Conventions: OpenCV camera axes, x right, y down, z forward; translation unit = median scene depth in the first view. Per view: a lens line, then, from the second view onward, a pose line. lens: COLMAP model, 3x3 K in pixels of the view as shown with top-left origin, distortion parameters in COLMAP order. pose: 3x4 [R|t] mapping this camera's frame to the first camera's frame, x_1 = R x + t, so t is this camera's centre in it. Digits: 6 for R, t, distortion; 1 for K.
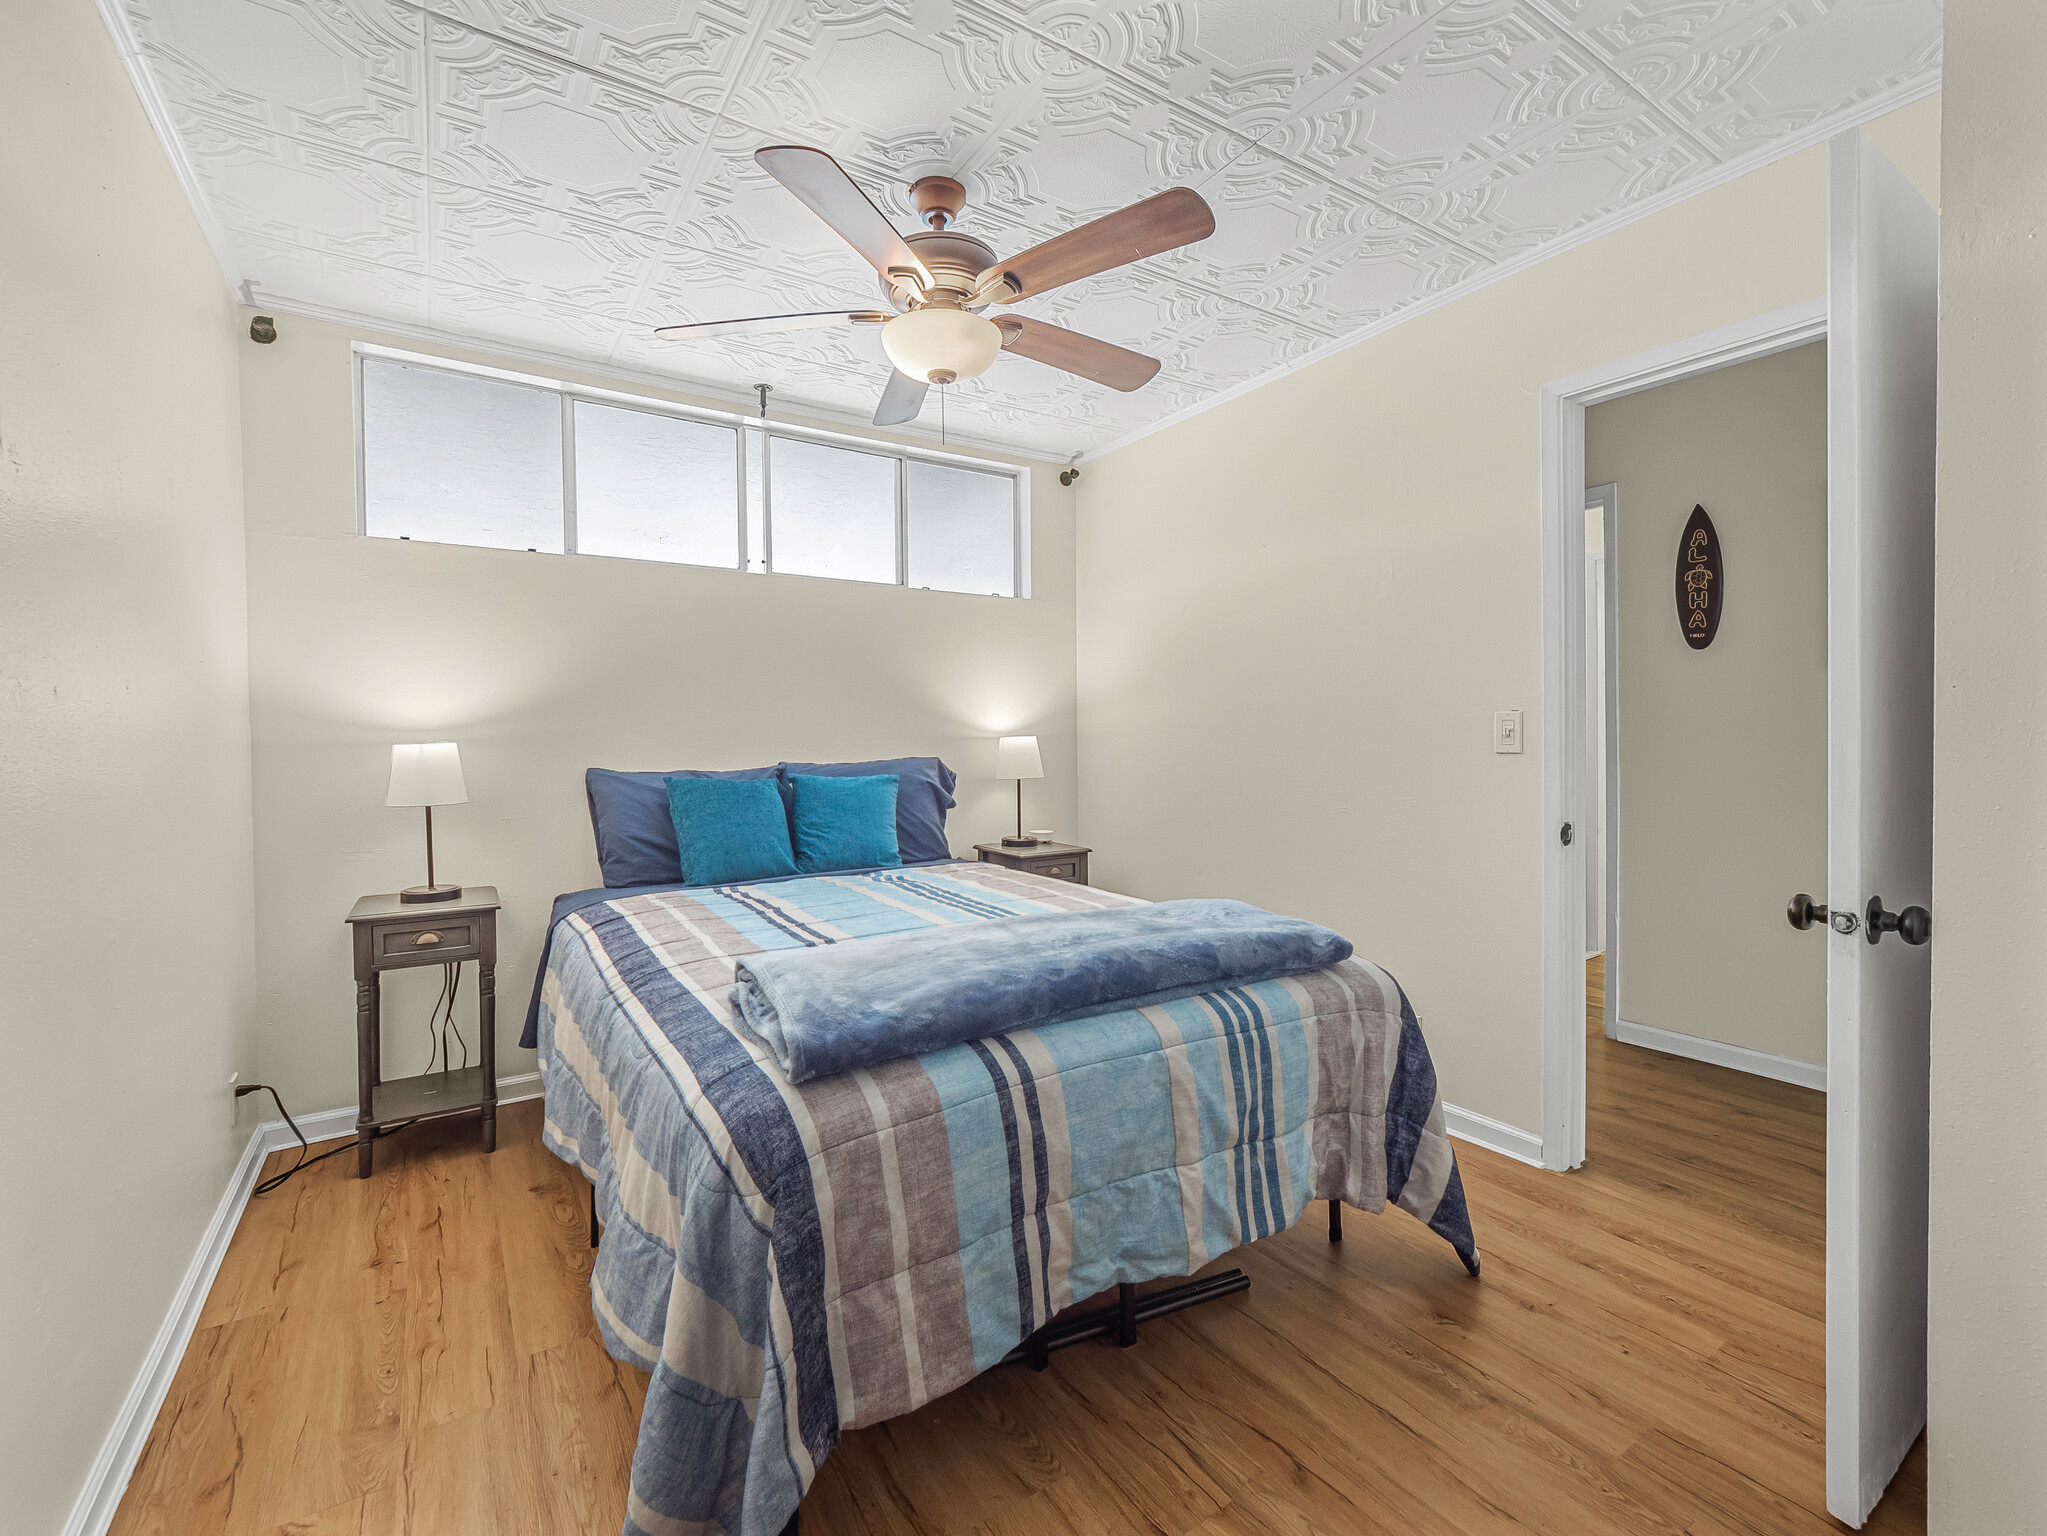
lens RADIAL K [[869.7, 0, 1002.2], [0, 869.7, 743.4], [0, 0, 1]] dist [0.003834, -0.000090]
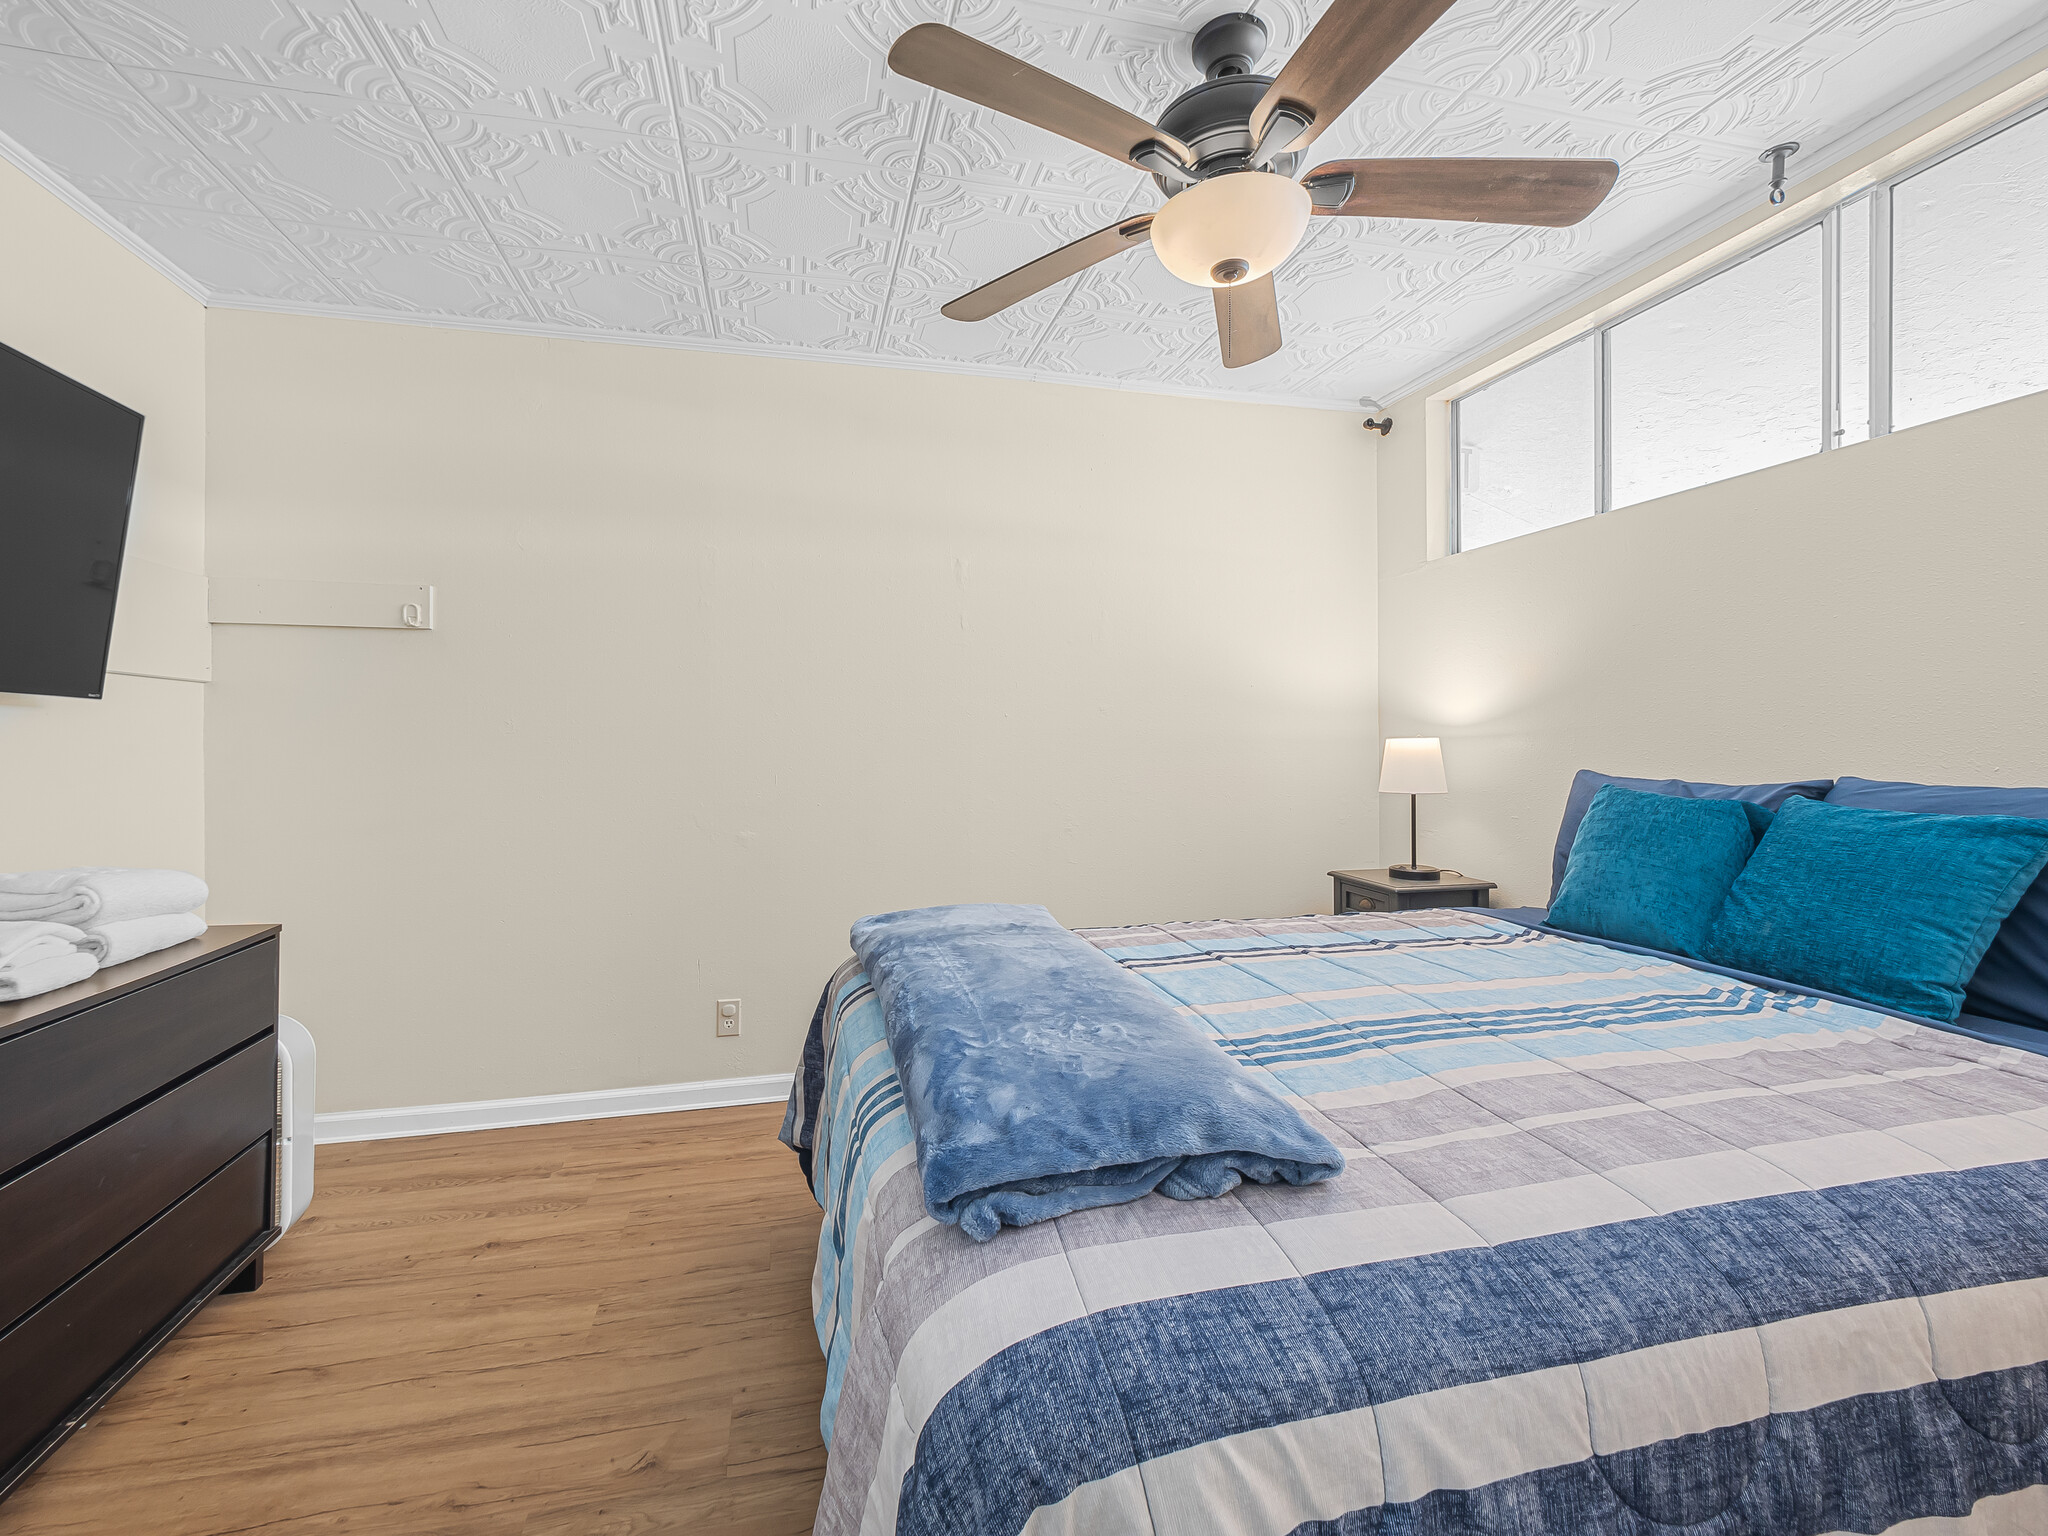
lens RADIAL K [[870.1, 0, 1002.7], [0, 870.1, 743.4], [0, 0, 1]] dist [0.003834, -0.000090]
pose [[-0.310073, 0.010007, -0.950660, 0.573829], [-0.011673, 0.999829, 0.014332, -0.003490], [0.950641, 0.015541, -0.309903, 0.844354]]
